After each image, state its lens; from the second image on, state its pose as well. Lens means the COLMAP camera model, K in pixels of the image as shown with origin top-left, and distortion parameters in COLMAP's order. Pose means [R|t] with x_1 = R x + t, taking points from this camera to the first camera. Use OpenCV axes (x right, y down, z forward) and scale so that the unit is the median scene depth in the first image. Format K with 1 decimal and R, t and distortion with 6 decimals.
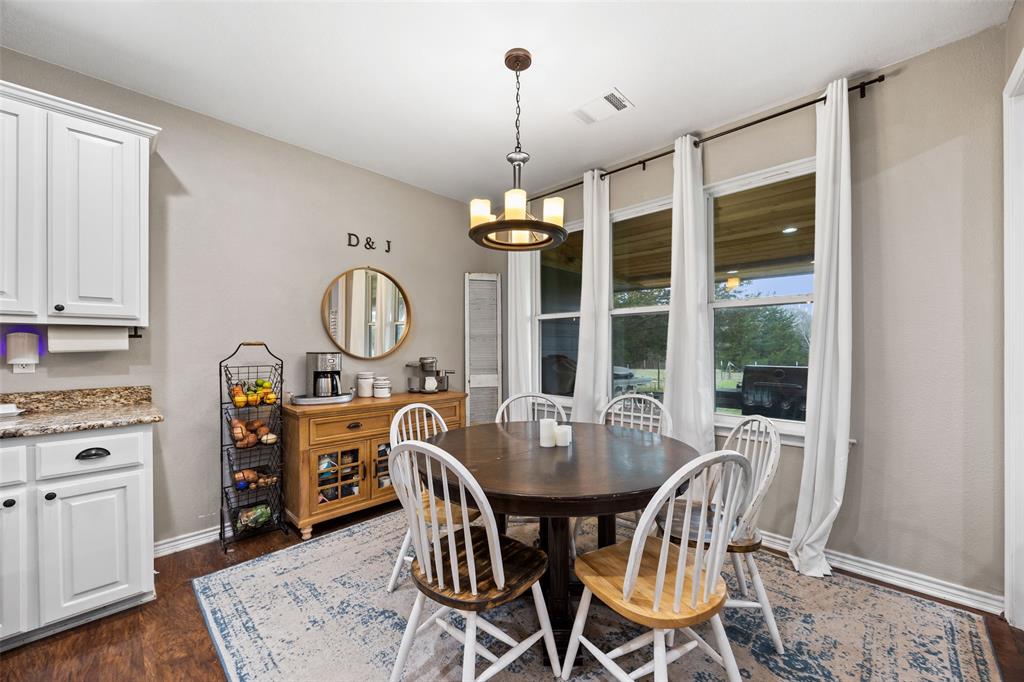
lens RADIAL K [[393.7, 0, 512.3], [0, 393.7, 344.7], [0, 0, 1]] dist [-0.000679, -0.000149]
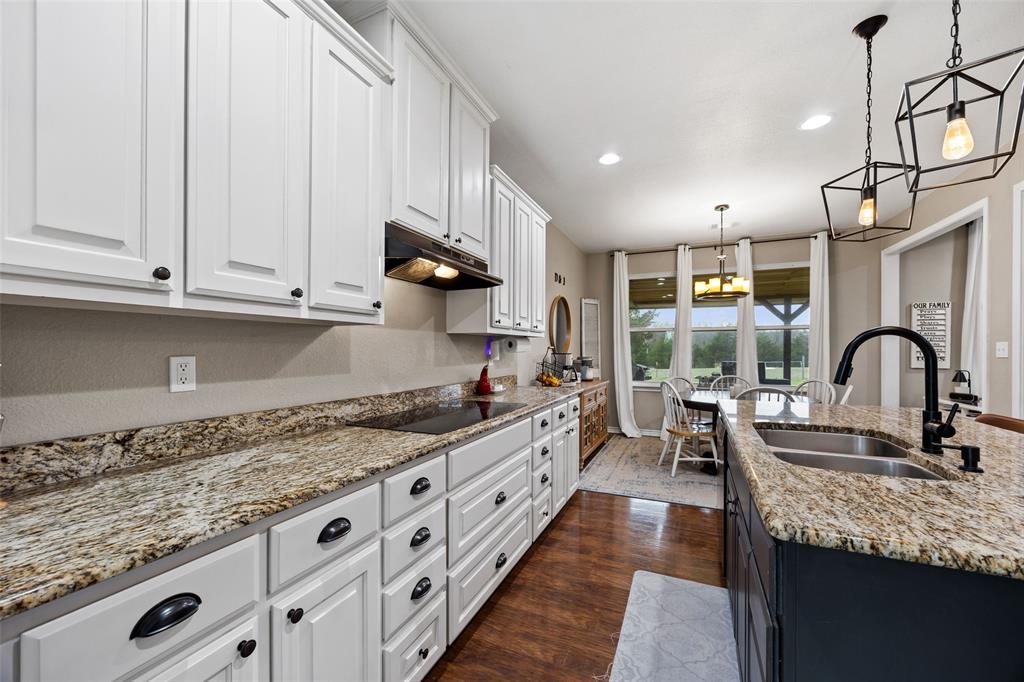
lens RADIAL K [[388.2, 0, 515.2], [0, 388.2, 349.6], [0, 0, 1]] dist [-0.000918, -0.000061]
pose [[0.940105, 0.003724, 0.340866, -1.195717], [-0.006236, 0.999961, 0.006272, -0.002787], [-0.340829, -0.008022, 0.940091, -0.366106]]
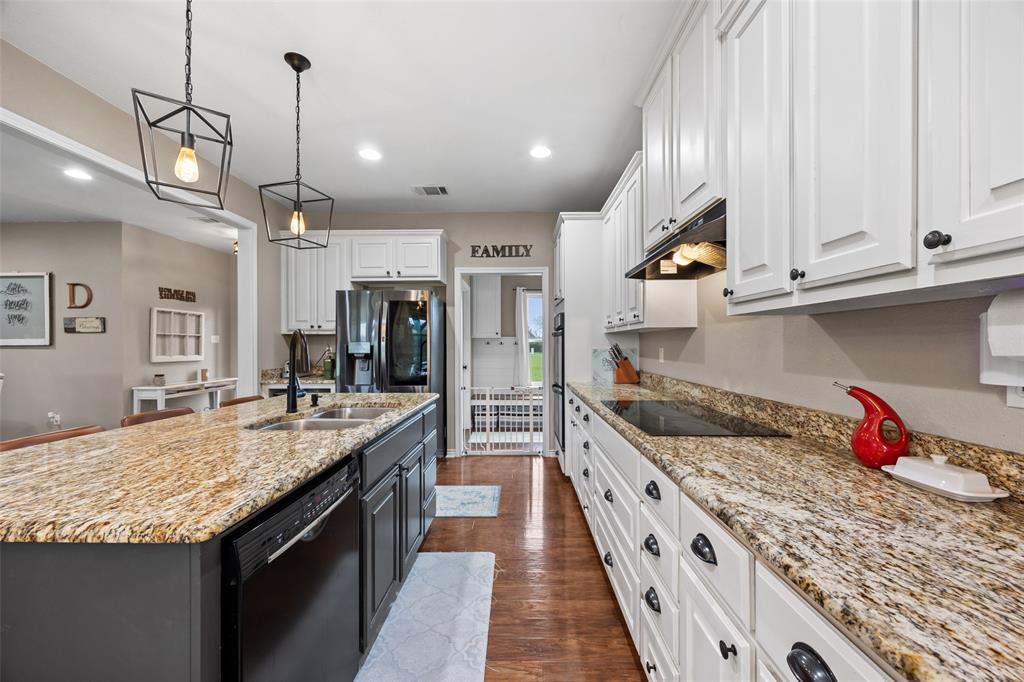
lens RADIAL K [[388.5, 0, 512.0], [0, 388.5, 341.0], [0, 0, 1]] dist [0.000977, 0.000119]
pose [[-0.728650, -0.003468, -0.684878, -0.403344], [0.006698, 0.999903, -0.012190, 0.002537], [0.684854, -0.013469, -0.728556, 0.658012]]
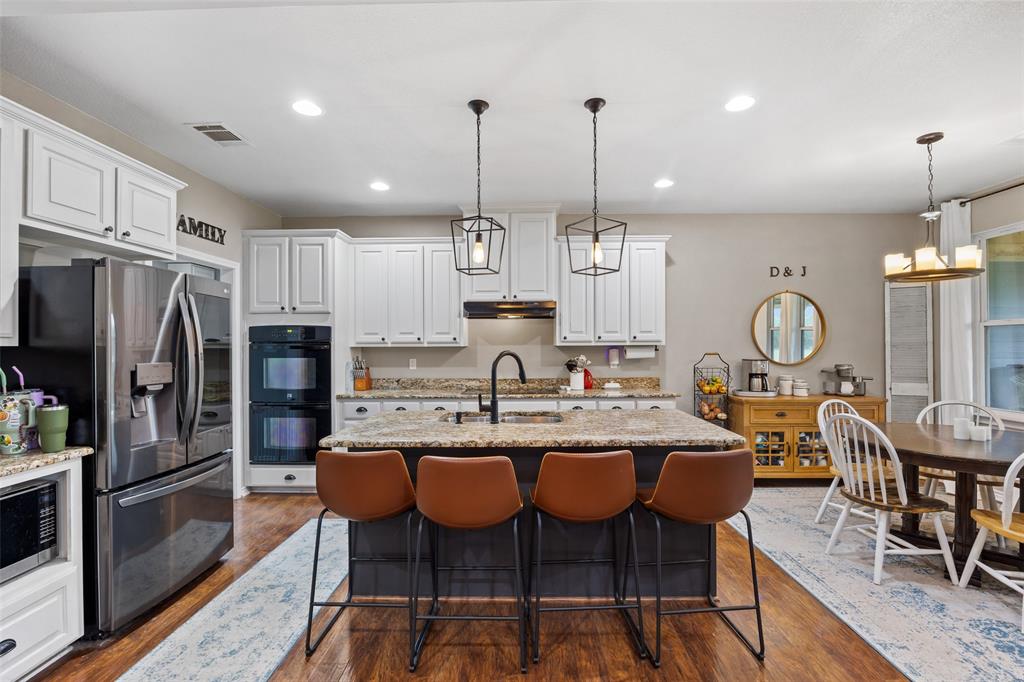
lens RADIAL K [[459.1, 0, 513.8], [0, 459.1, 346.2], [0, 0, 1]] dist [-0.021154, 0.000246]
pose [[0.684096, -0.002225, -0.729389, 0.110169], [0.007678, 0.999962, 0.004151, -0.041148], [0.729352, -0.008440, 0.684087, -0.723717]]
